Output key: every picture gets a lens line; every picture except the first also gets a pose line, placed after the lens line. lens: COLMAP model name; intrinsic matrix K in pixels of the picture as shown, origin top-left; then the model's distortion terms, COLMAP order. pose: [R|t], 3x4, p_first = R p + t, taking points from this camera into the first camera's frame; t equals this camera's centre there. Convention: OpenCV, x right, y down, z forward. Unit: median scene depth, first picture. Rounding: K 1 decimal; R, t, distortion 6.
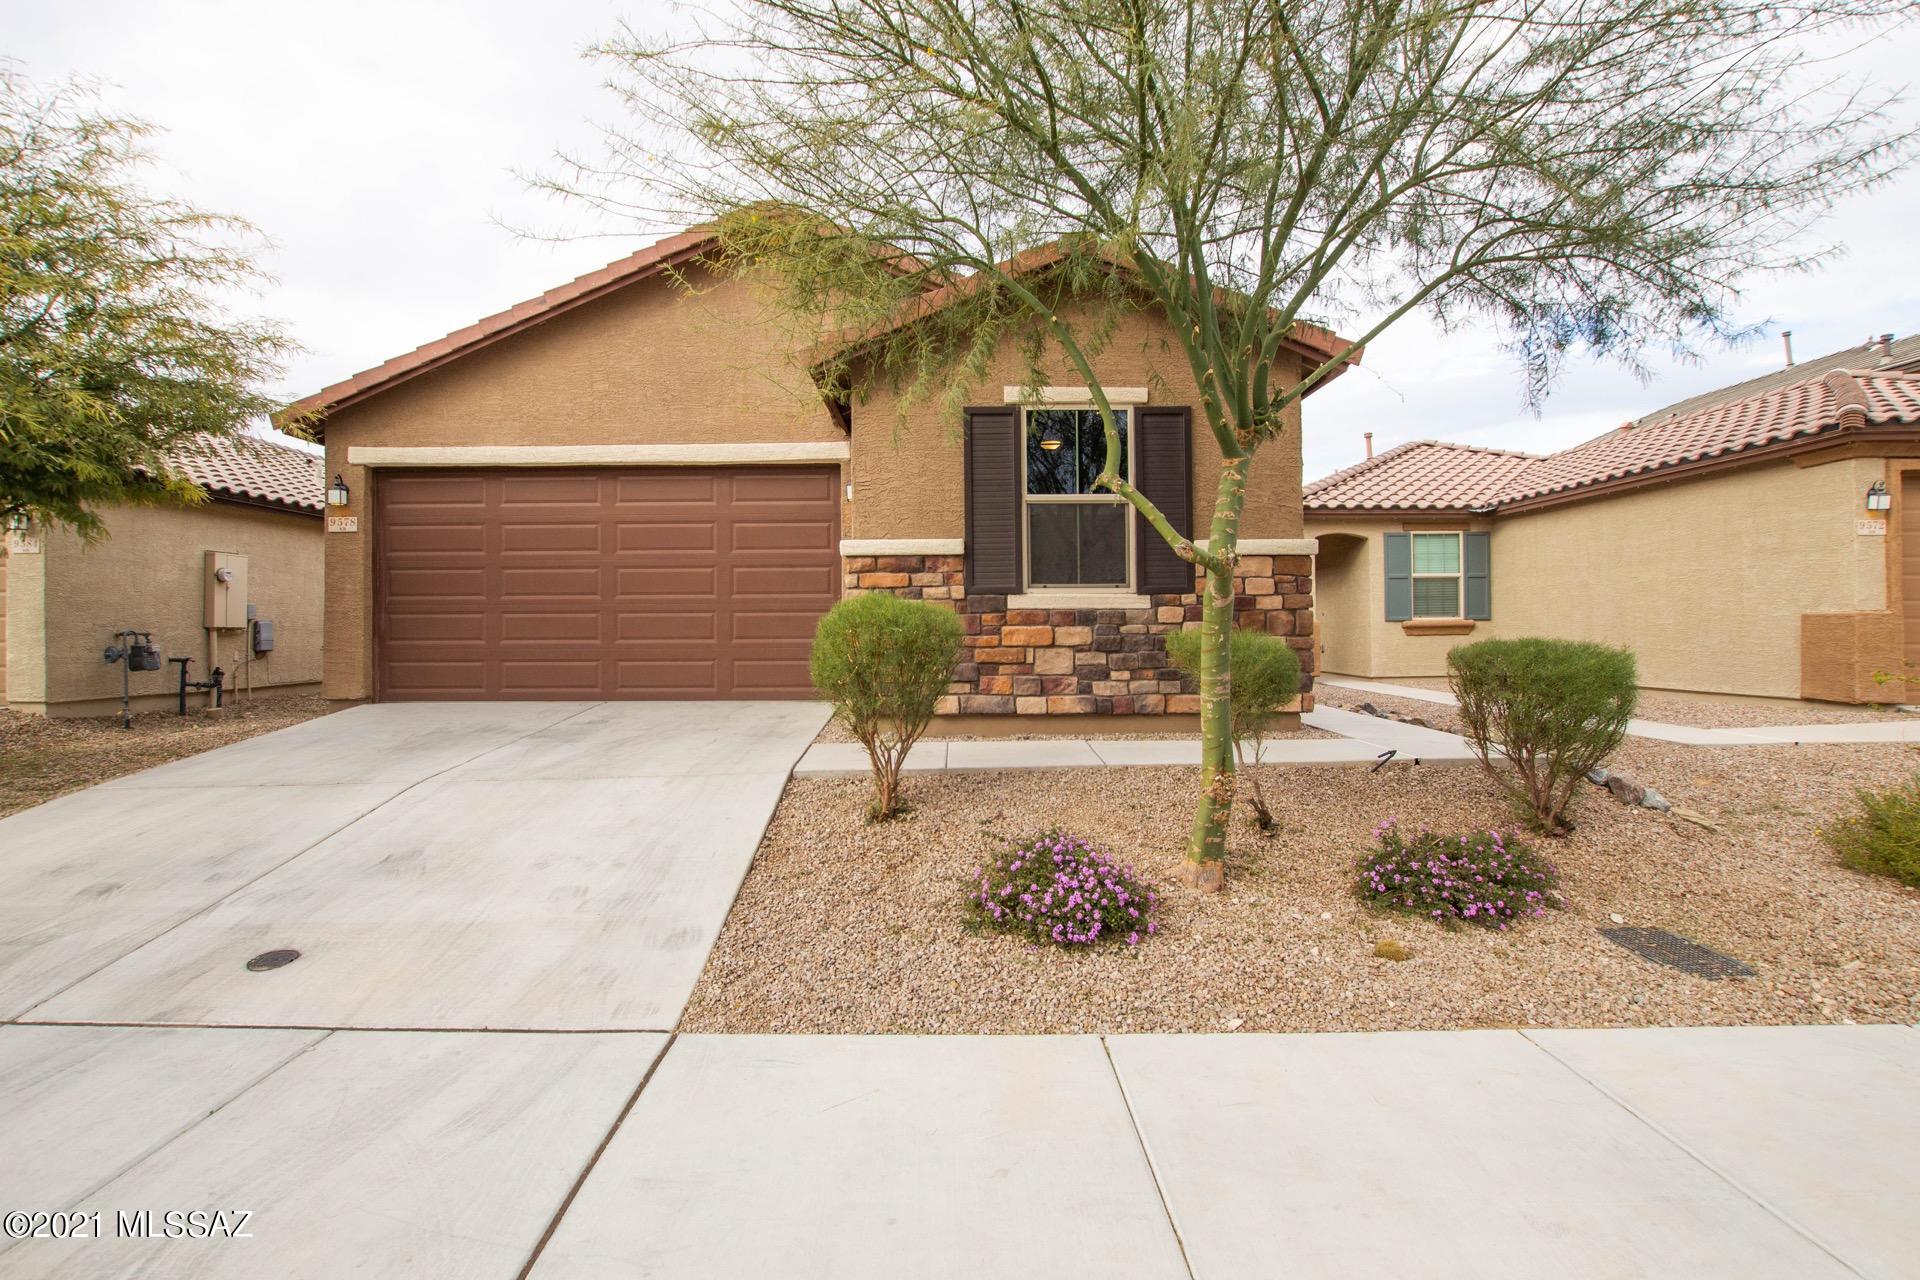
lens RADIAL K [[875.1, 0, 960.5], [0, 875.1, 622.4], [0, 0, 1]] dist [0.006779, -0.000358]
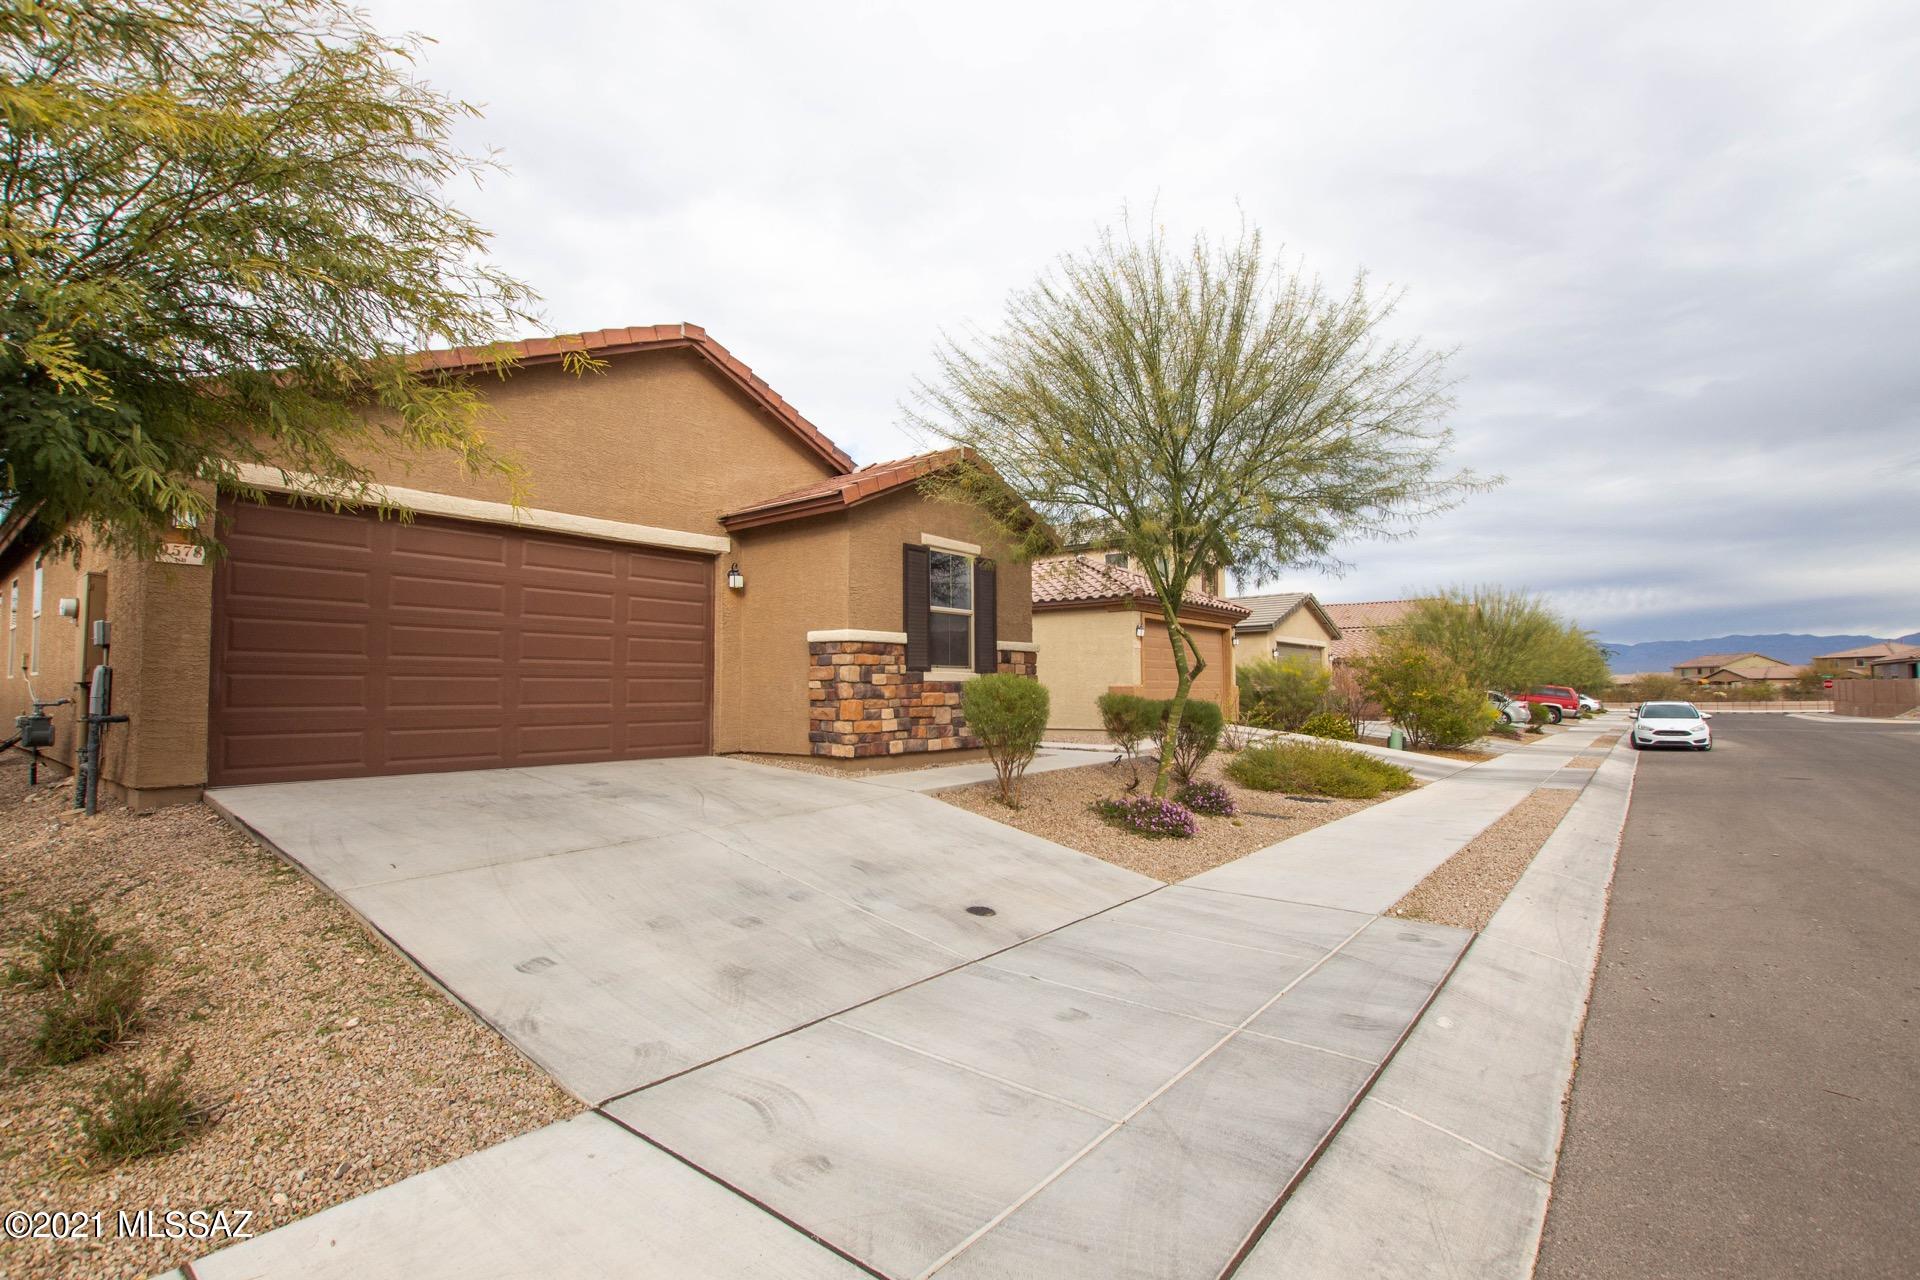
lens RADIAL K [[875.1, 0, 966.3], [0, 875.1, 654.3], [0, 0, 1]] dist [0.006779, -0.000358]
pose [[0.642329, 0.035970, 0.765584, -1.042655], [-0.009882, 0.999204, -0.038655, -0.003956], [-0.766365, 0.017263, 0.642173, -0.019571]]
